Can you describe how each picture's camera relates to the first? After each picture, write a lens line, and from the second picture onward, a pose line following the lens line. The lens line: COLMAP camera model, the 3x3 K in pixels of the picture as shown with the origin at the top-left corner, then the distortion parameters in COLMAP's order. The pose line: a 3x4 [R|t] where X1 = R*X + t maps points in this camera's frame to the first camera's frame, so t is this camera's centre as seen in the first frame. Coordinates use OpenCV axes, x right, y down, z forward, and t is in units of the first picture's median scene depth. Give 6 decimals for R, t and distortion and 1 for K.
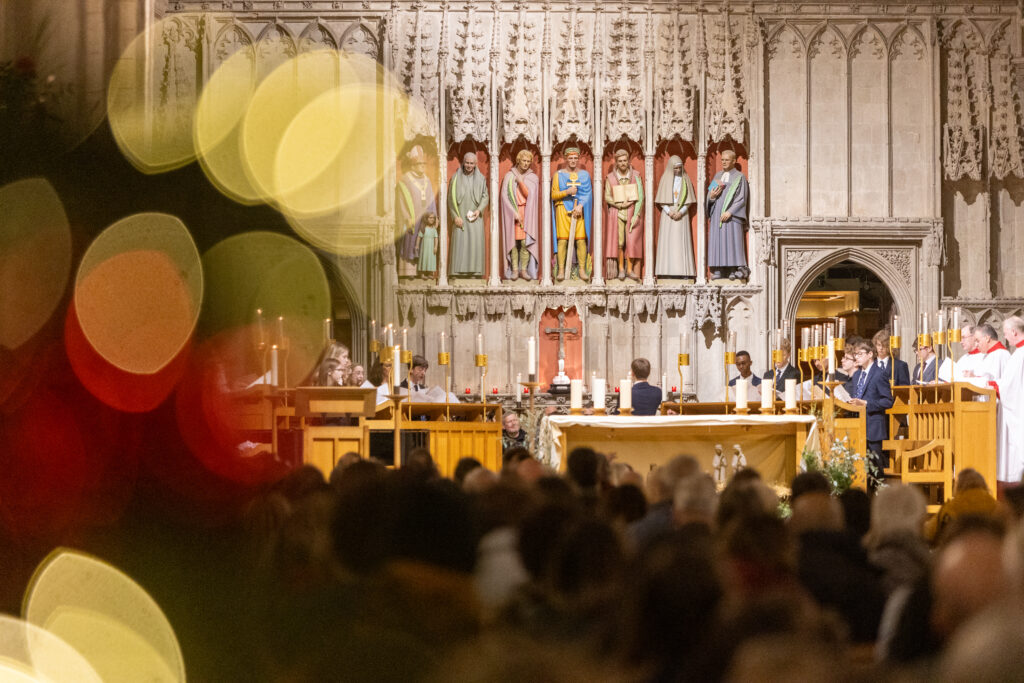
lens RADIAL K [[3886.6, 0, 512.0], [0, 3886.6, 341.5], [0, 0, 1]] dist [-0.105742, -0.159103]
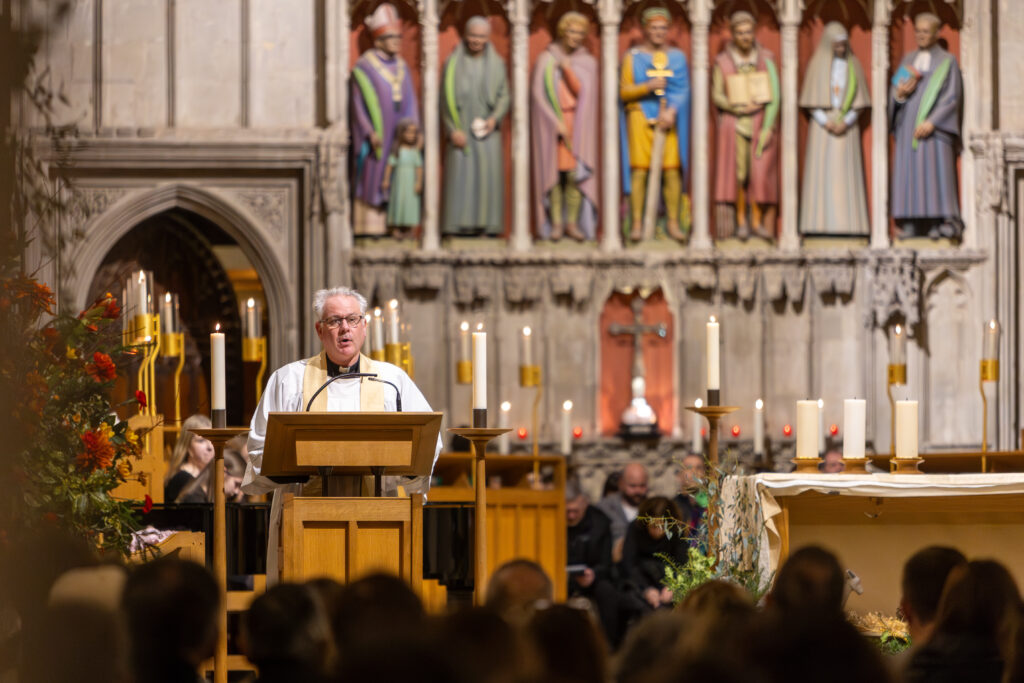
lens RADIAL K [[6010.1, 0, 512.0], [0, 6010.1, 341.5], [0, 0, 1]] dist [-0.302606, -9.293252]
pose [[0.999962, -0.001819, 0.008521, -0.013322], [0.001855, 0.999989, -0.004255, 0.002721], [-0.008513, 0.004271, 0.999955, 0.117247]]
